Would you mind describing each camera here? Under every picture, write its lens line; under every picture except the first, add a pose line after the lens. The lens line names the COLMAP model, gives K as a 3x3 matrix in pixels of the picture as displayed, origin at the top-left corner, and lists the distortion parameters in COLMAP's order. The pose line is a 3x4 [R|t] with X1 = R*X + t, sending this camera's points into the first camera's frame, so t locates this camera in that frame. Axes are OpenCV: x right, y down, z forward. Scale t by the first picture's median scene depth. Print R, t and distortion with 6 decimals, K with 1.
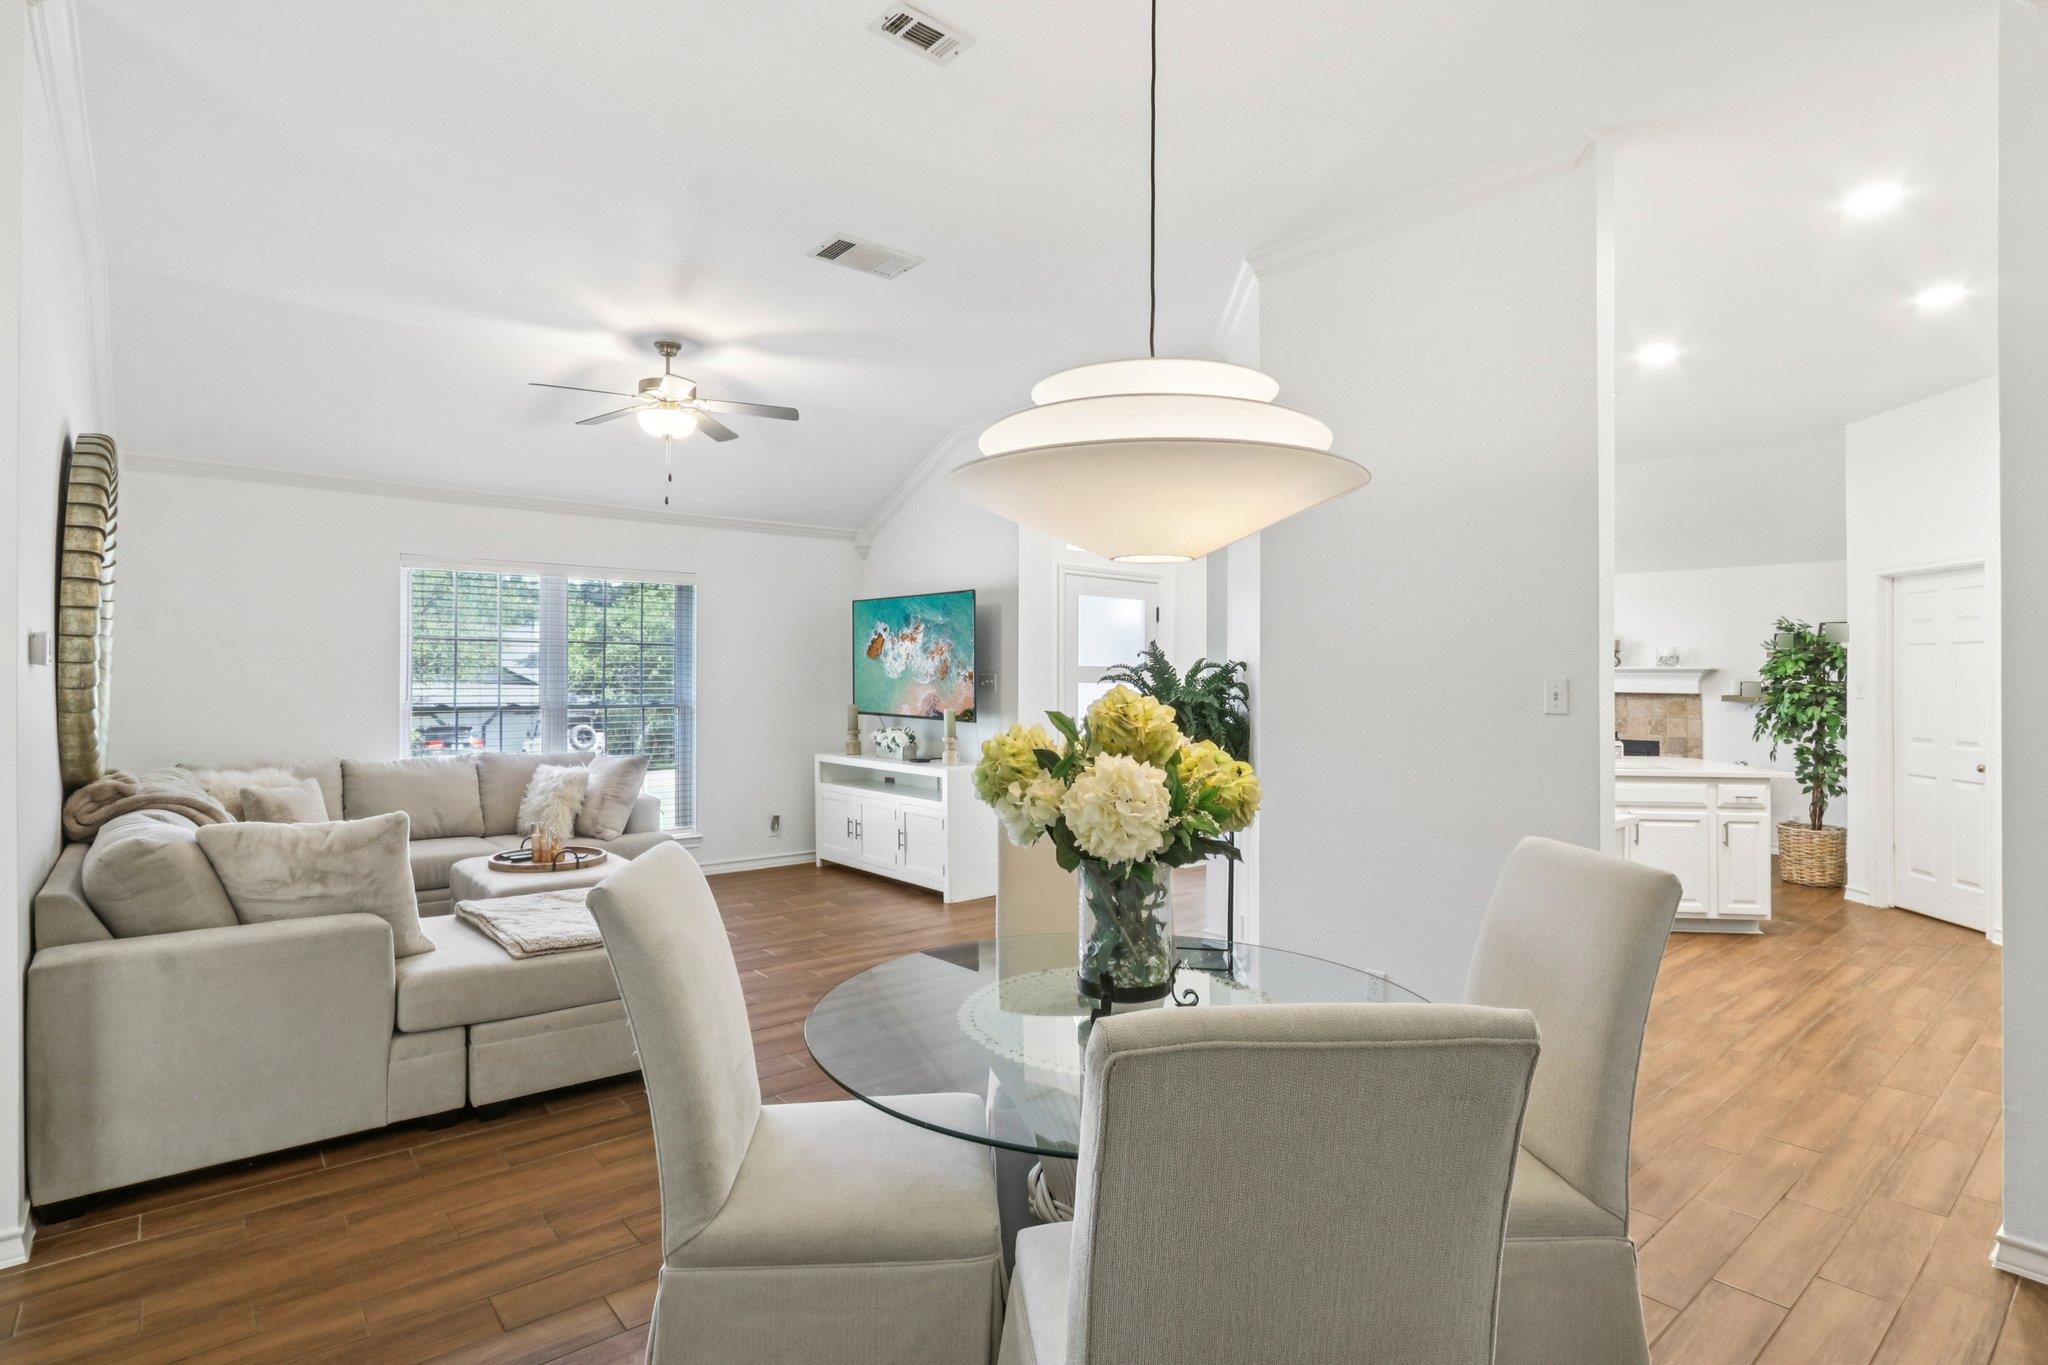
lens RADIAL K [[1034.5, 0, 1017.5], [0, 1034.5, 662.0], [0, 0, 1]] dist [0.002316, 0.000852]
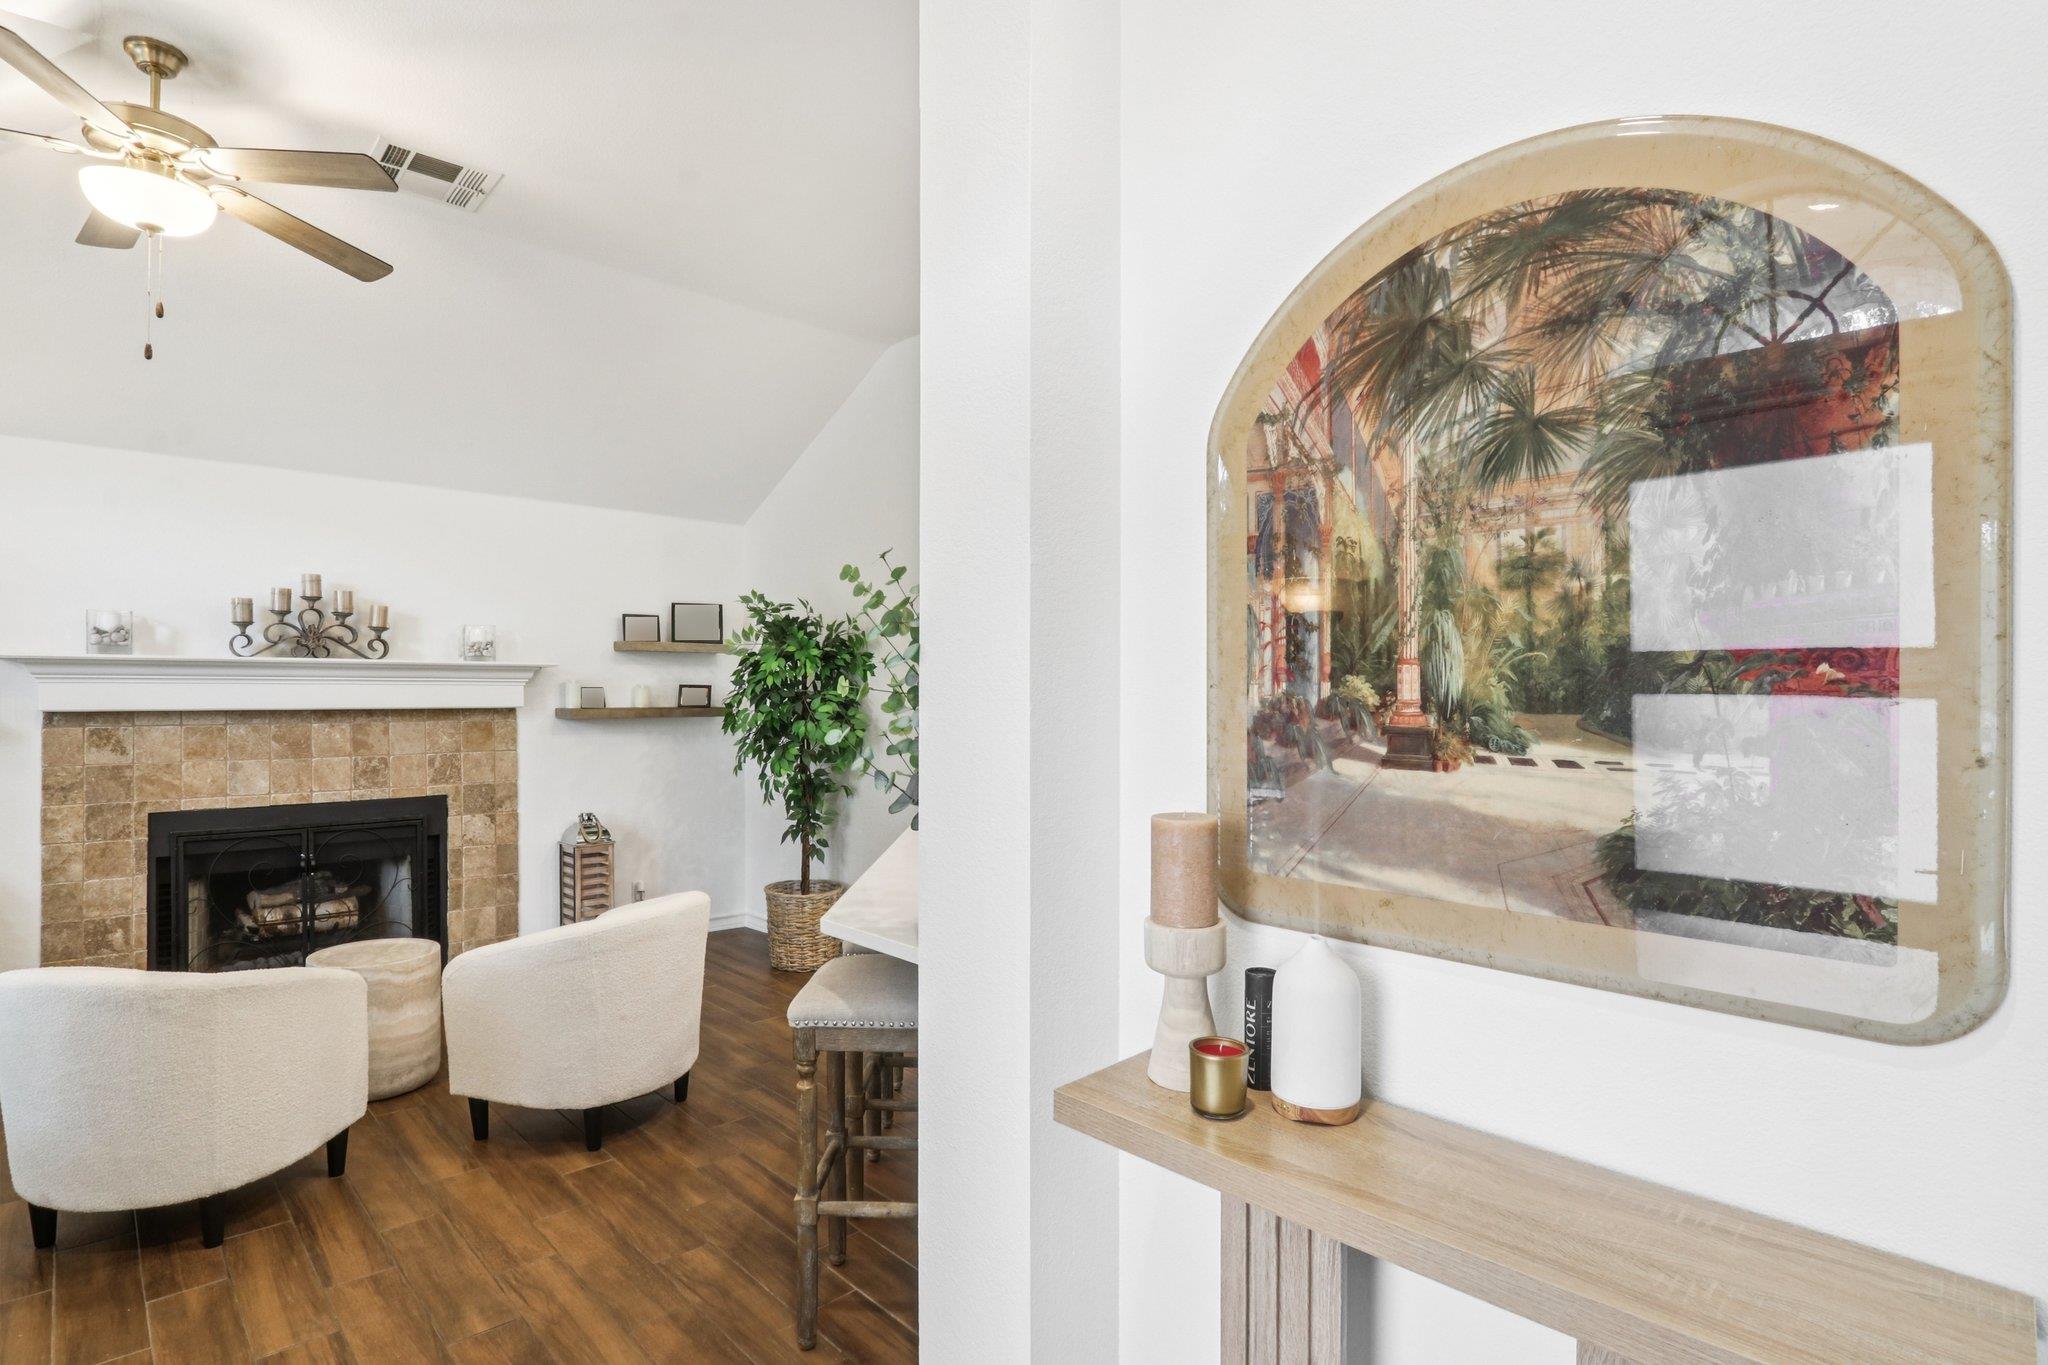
lens RADIAL K [[1006.4, 0, 994.6], [0, 1006.4, 698.6], [0, 0, 1]] dist [-0.019200, 0.006094]
pose [[-0.054783, -0.008510, 0.998462, 0.089374], [-0.014508, 0.999865, 0.007726, 0.021414], [-0.998393, -0.014062, -0.054899, 0.954795]]
